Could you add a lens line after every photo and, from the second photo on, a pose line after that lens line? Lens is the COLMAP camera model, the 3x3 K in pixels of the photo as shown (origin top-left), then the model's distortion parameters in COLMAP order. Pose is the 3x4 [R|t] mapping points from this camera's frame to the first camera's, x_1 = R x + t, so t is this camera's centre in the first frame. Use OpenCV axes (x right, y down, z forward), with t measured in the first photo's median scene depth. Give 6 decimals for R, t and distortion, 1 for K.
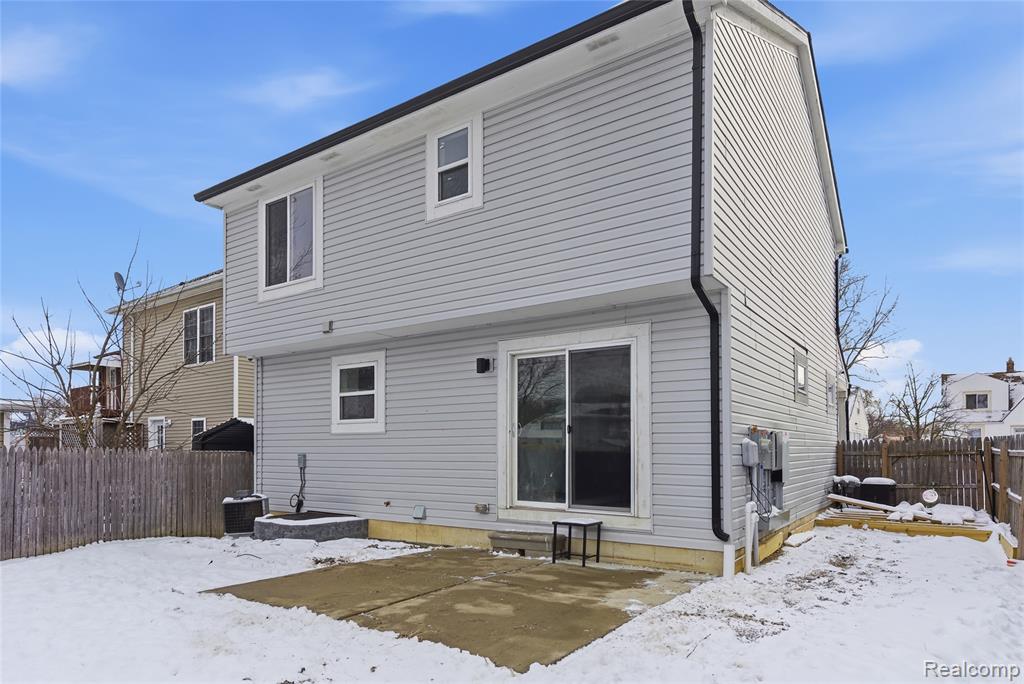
lens RADIAL K [[615.2, 0, 513.8], [0, 615.2, 437.8], [0, 0, 1]] dist [0.018288, -0.001026]
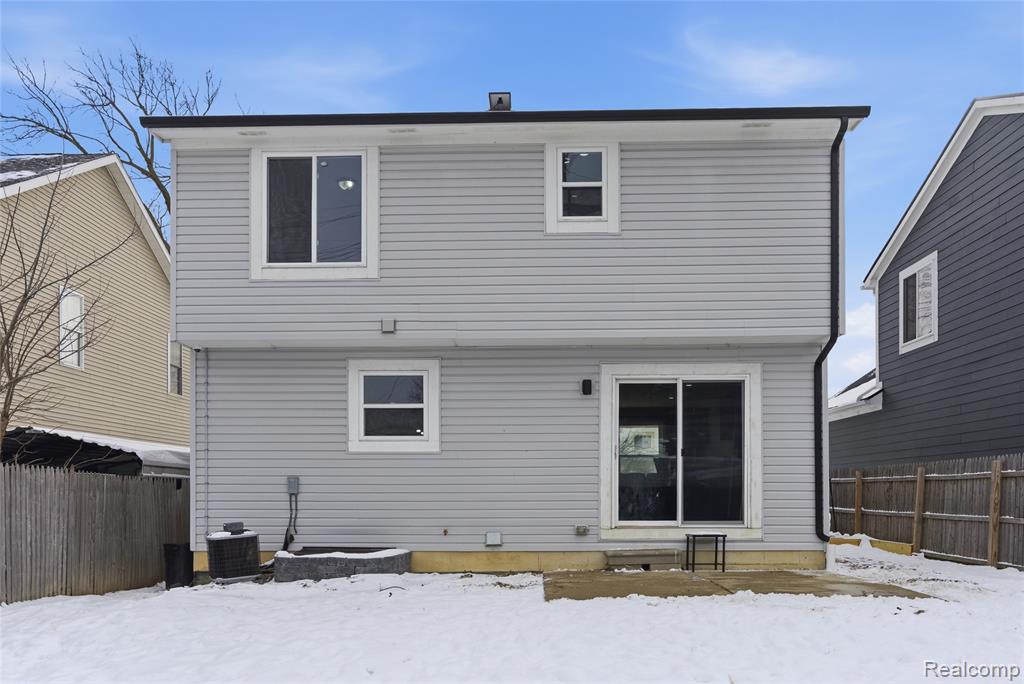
lens RADIAL K [[801.8, 0, 510.6], [0, 801.8, 489.7], [0, 0, 1]] dist [-0.005153, -0.004735]
pose [[0.840092, 0.004795, 0.542422, -0.789246], [-0.009601, 0.999936, 0.006029, 0.039688], [-0.542358, -0.010272, 0.840084, -0.025863]]
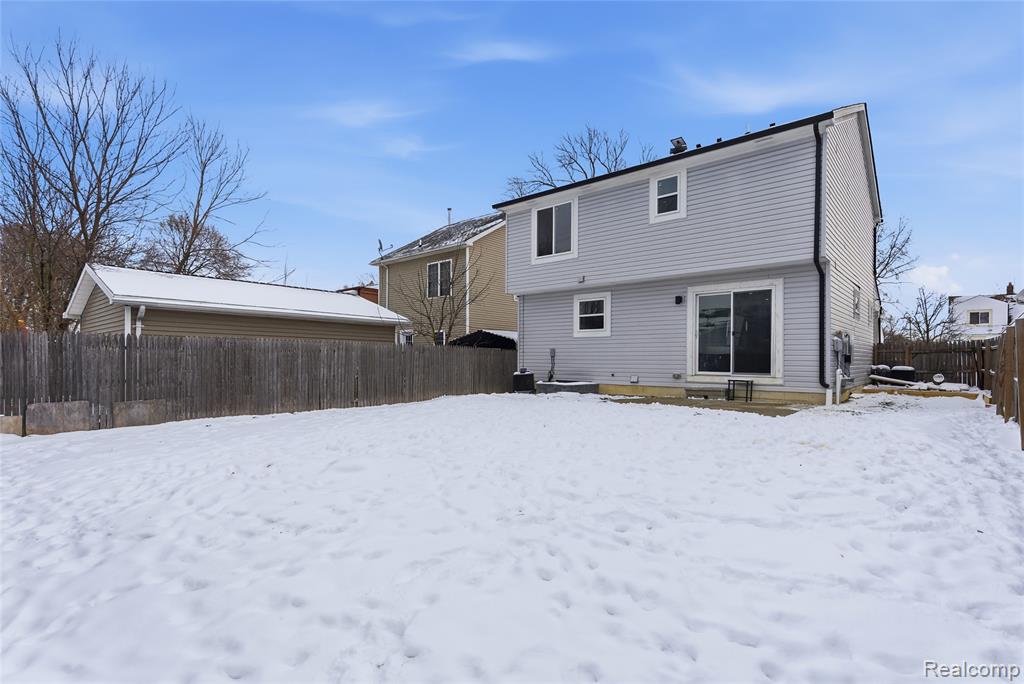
lens RADIAL K [[492.1, 0, 506.6], [0, 492.1, 359.3], [0, 0, 1]] dist [0.002369, 0.007601]
pose [[0.992308, 0.005868, -0.123653, -0.353485], [-0.003269, 0.999770, 0.021213, 0.031378], [0.123749, -0.020645, 0.992099, -0.515961]]
